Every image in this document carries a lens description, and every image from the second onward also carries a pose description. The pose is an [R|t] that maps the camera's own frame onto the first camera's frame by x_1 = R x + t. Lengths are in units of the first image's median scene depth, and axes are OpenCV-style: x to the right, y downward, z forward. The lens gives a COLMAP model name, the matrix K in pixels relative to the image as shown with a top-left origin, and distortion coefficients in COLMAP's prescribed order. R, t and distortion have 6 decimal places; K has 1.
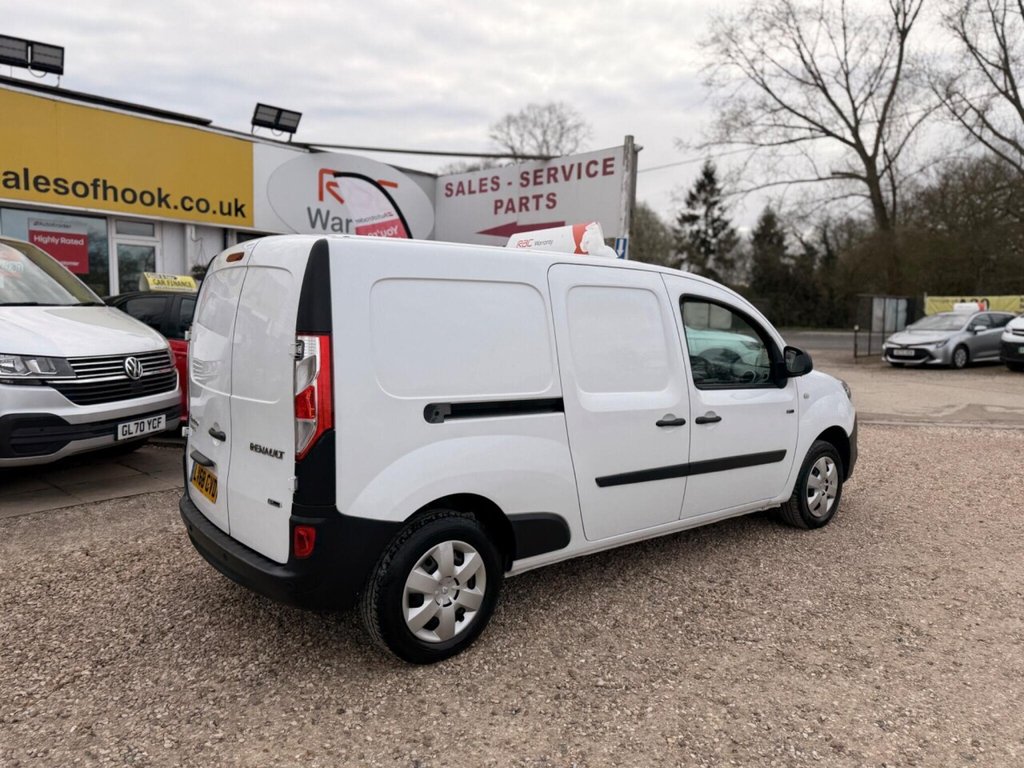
lens RADIAL K [[715.6, 0, 520.3], [0, 715.6, 384.2], [0, 0, 1]] dist [0.043791, -0.056933]
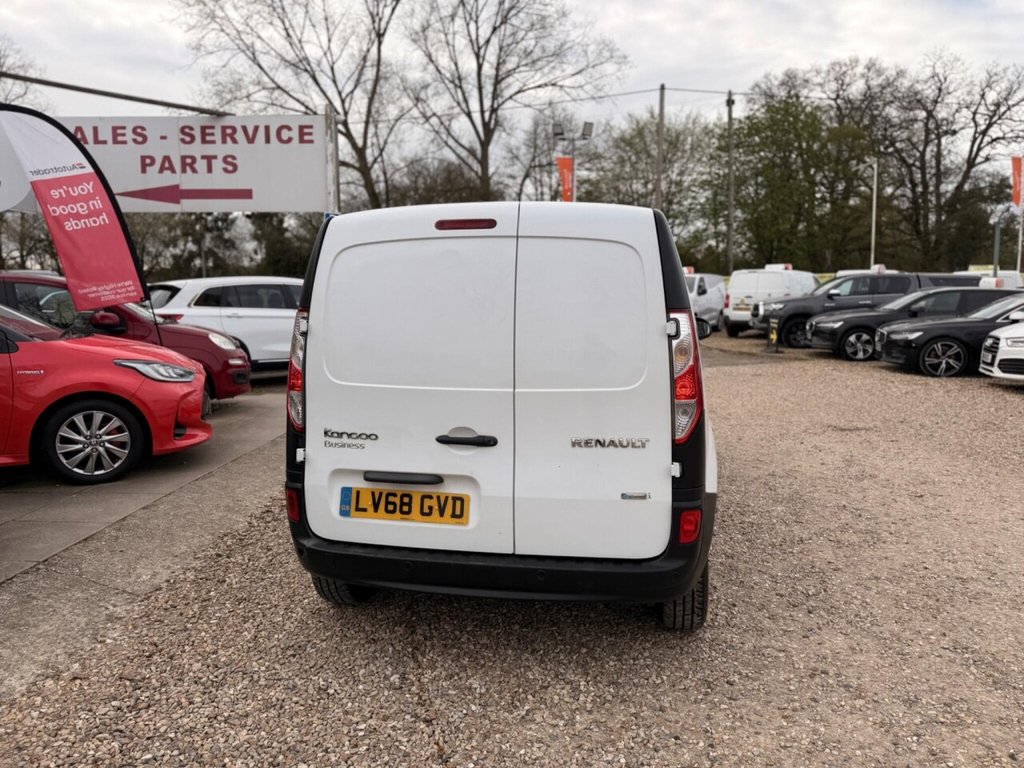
lens RADIAL K [[715.6, 0, 520.3], [0, 715.6, 391.2], [0, 0, 1]] dist [0.043791, -0.056933]
pose [[0.764030, -0.099260, 0.637500, -0.284433], [0.077343, 0.995060, 0.062238, -0.010248], [-0.640528, 0.001755, 0.767933, 0.108515]]
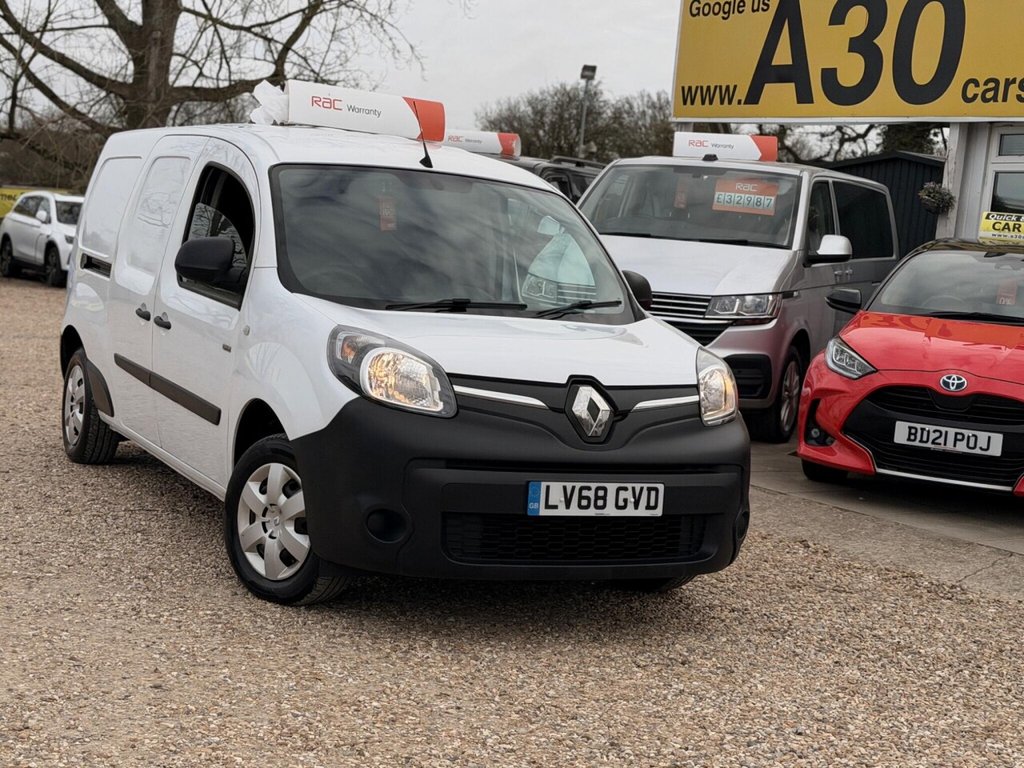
lens RADIAL K [[1643.0, 0, 498.4], [0, 1643.0, 389.9], [0, 0, 1]] dist [0.127413, 0.000000]
pose [[-0.222443, 0.056220, -0.973323, 0.758221], [-0.186928, 0.977355, 0.099173, -0.048694], [0.956858, 0.204002, -0.206897, 0.685981]]
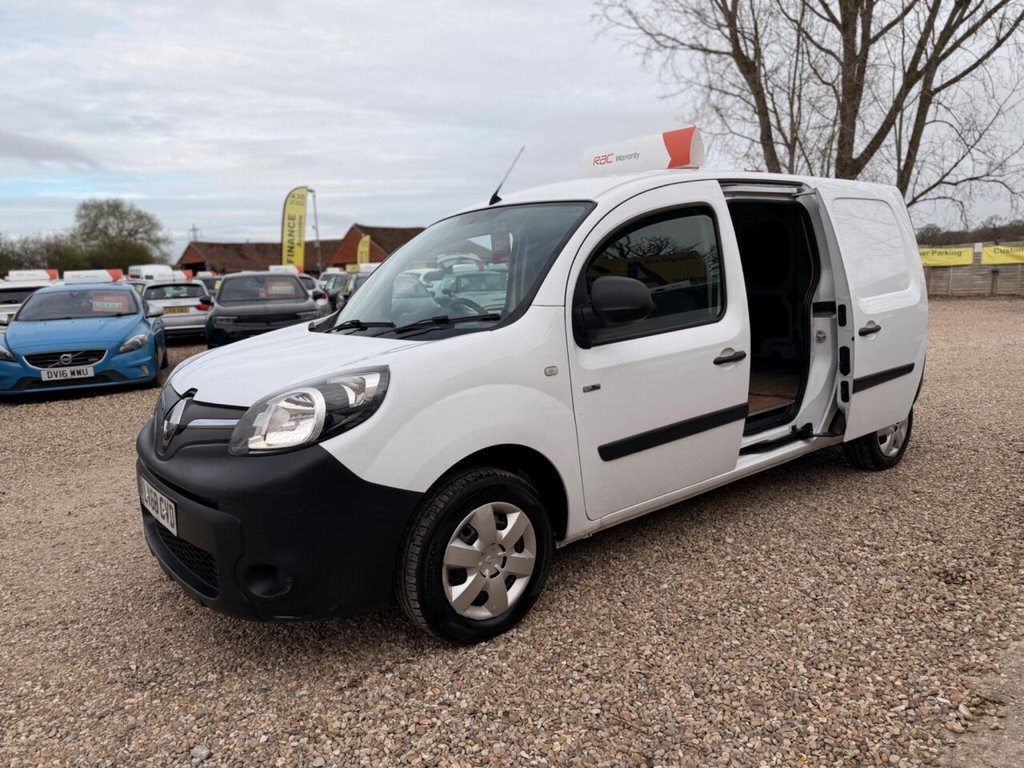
lens RADIAL K [[718.6, 0, 517.0], [0, 718.6, 390.7], [0, 0, 1]] dist [0.021271, -0.026785]
pose [[-0.999461, 0.028214, 0.016786, 0.081948], [0.031579, 0.966018, 0.256540, -0.067032], [-0.008978, 0.256932, -0.966388, 0.852020]]
